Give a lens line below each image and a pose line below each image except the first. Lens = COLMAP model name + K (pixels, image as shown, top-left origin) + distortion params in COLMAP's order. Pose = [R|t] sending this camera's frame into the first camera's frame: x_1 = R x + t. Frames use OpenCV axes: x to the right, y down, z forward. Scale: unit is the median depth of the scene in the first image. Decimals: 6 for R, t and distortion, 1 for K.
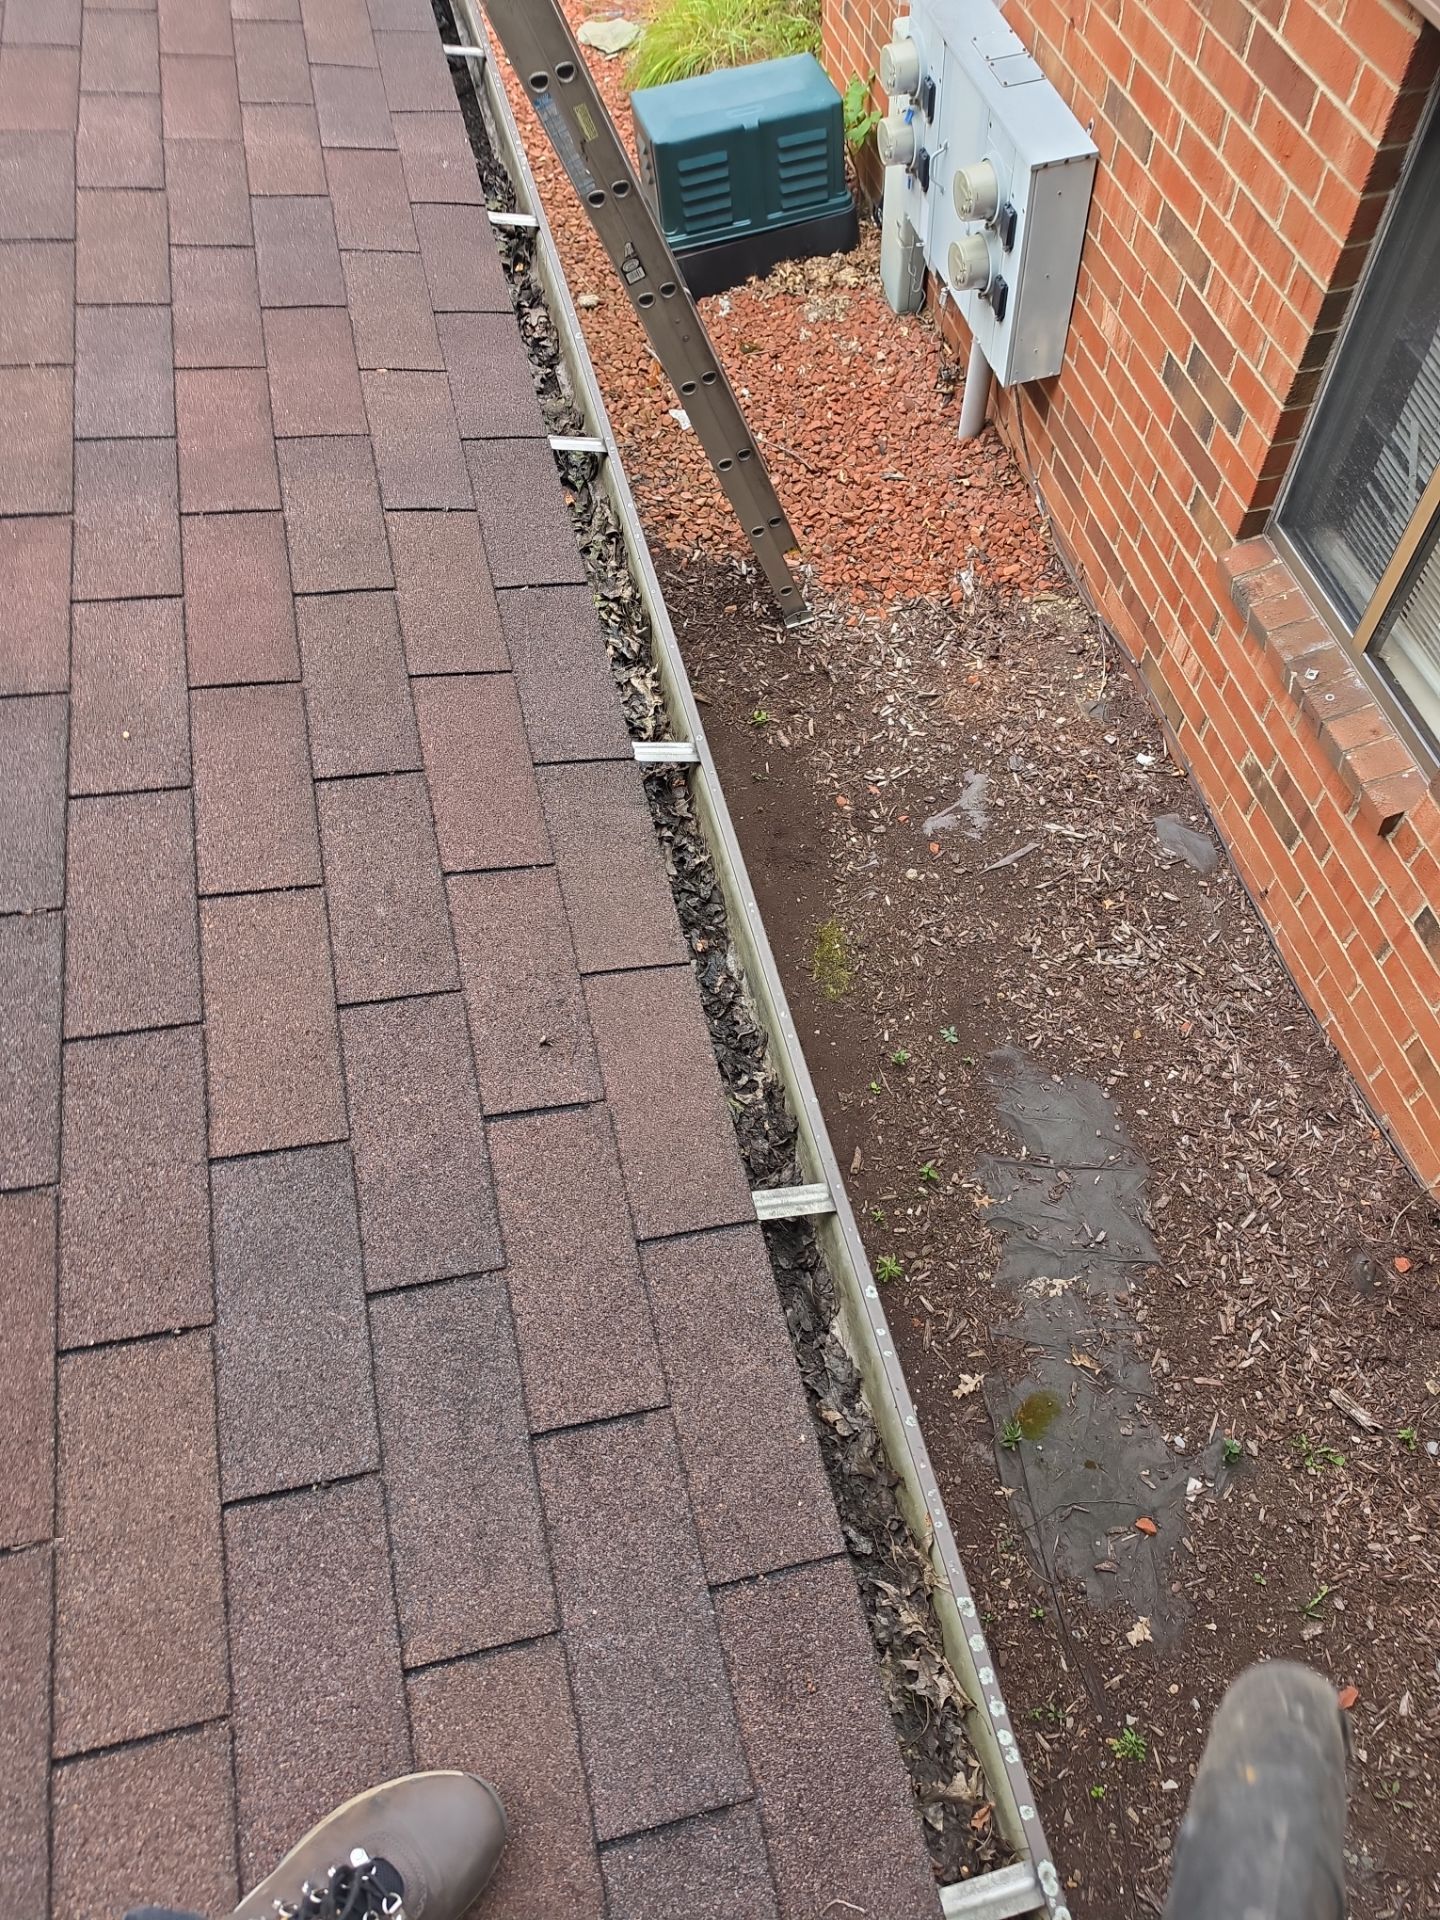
lens RADIAL K [[1360.2, 0, 714.8], [0, 1360.2, 957.3], [0, 0, 1]] dist [0.077083, -0.122968]
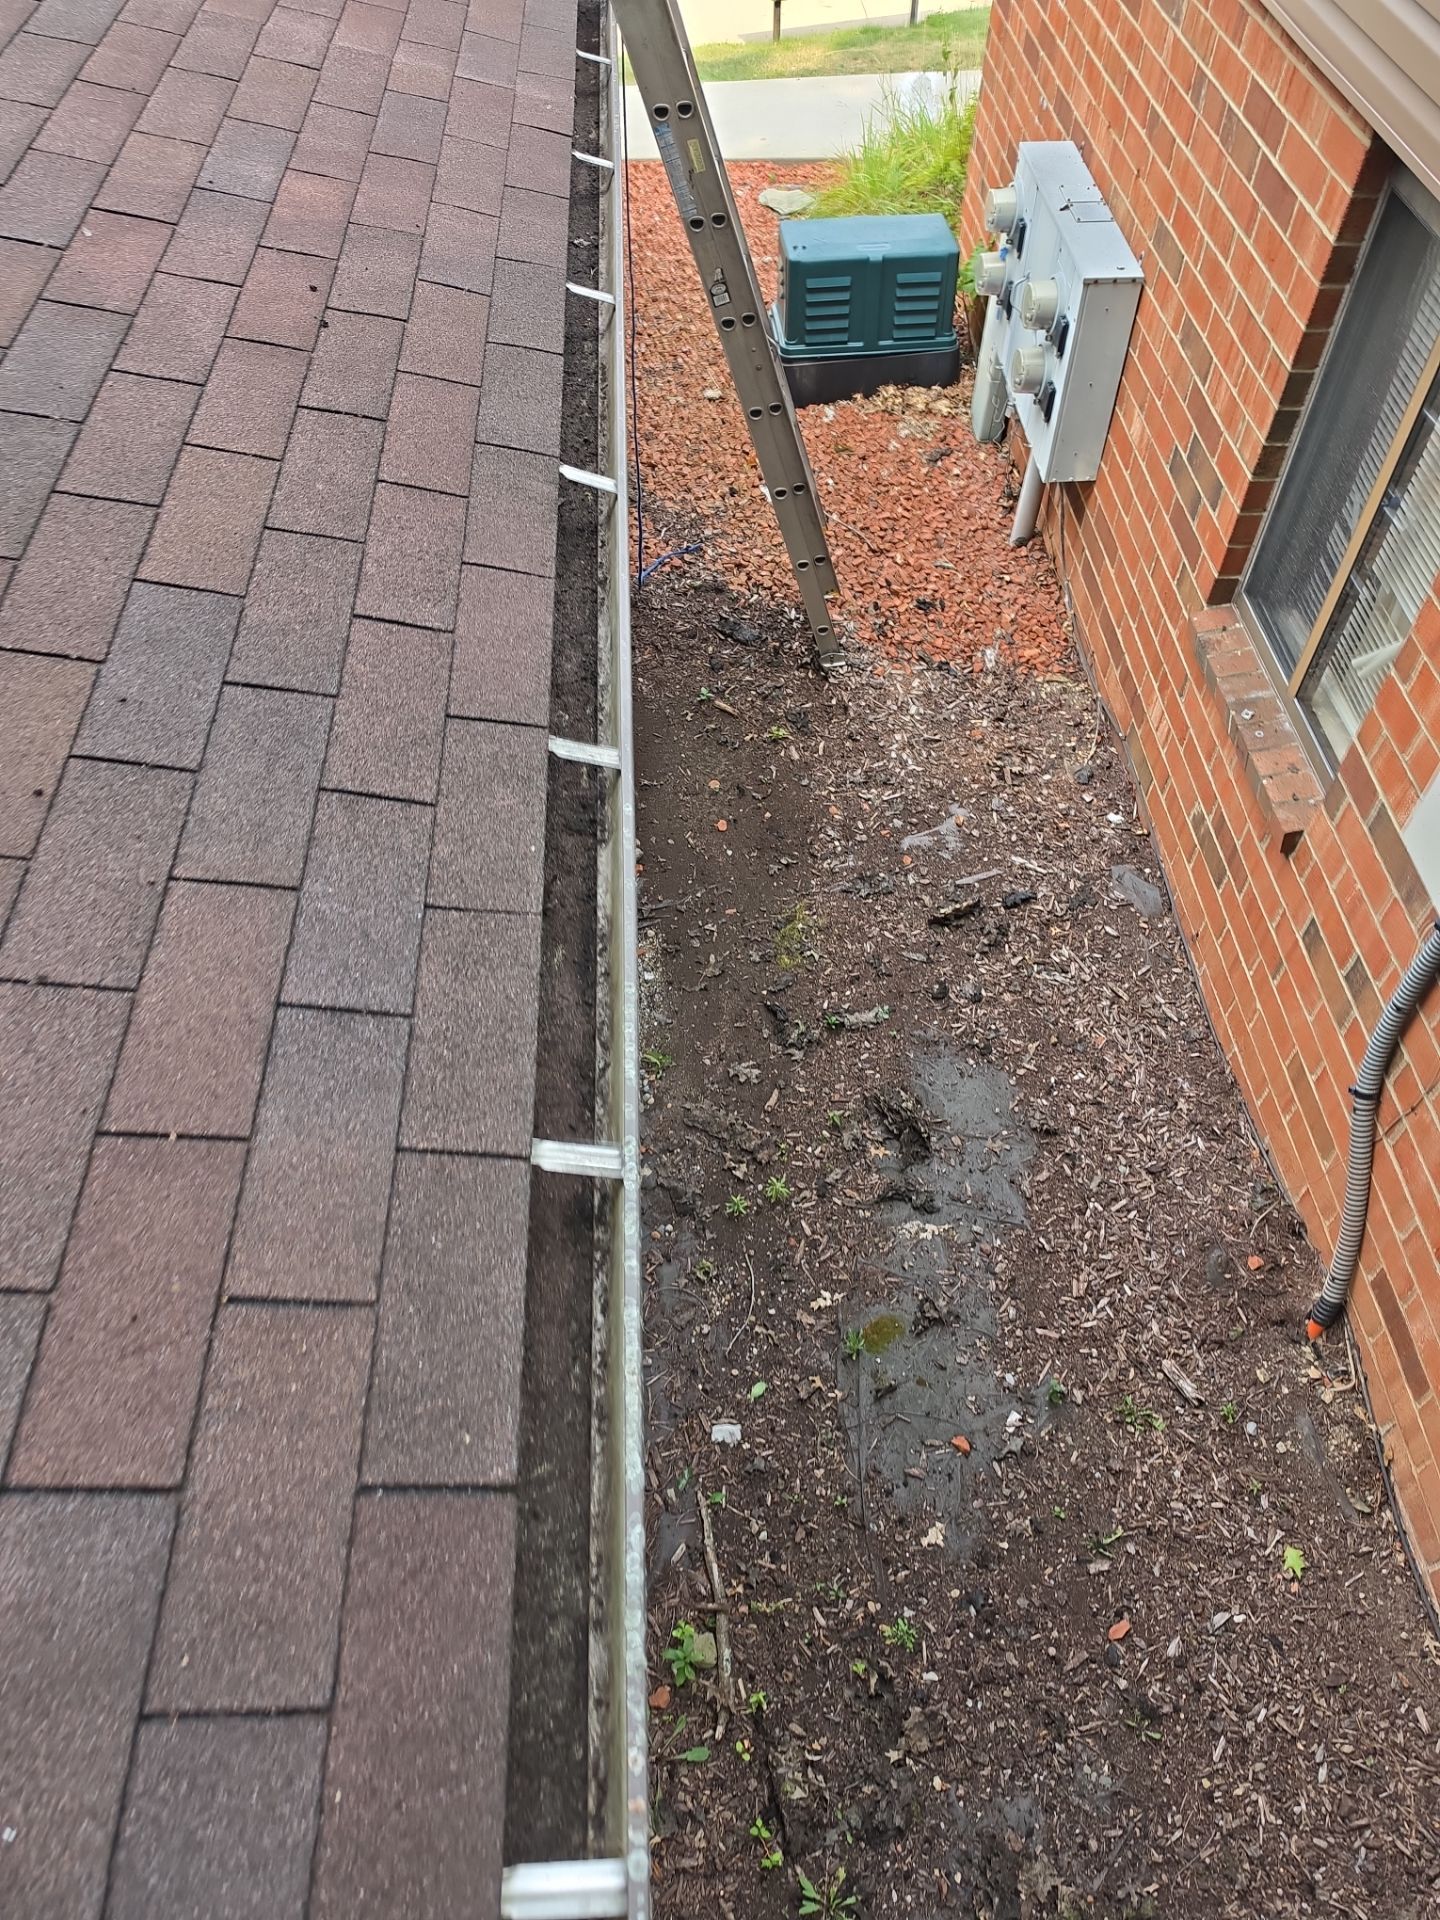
lens RADIAL K [[1358.3, 0, 722.7], [0, 1358.3, 964.0], [0, 0, 1]] dist [0.118662, -0.208219]
pose [[0.981014, 0.185004, -0.058187, 0.115794], [-0.191237, 0.972688, -0.131557, 0.206525], [0.032259, 0.140187, 0.989599, -0.078651]]
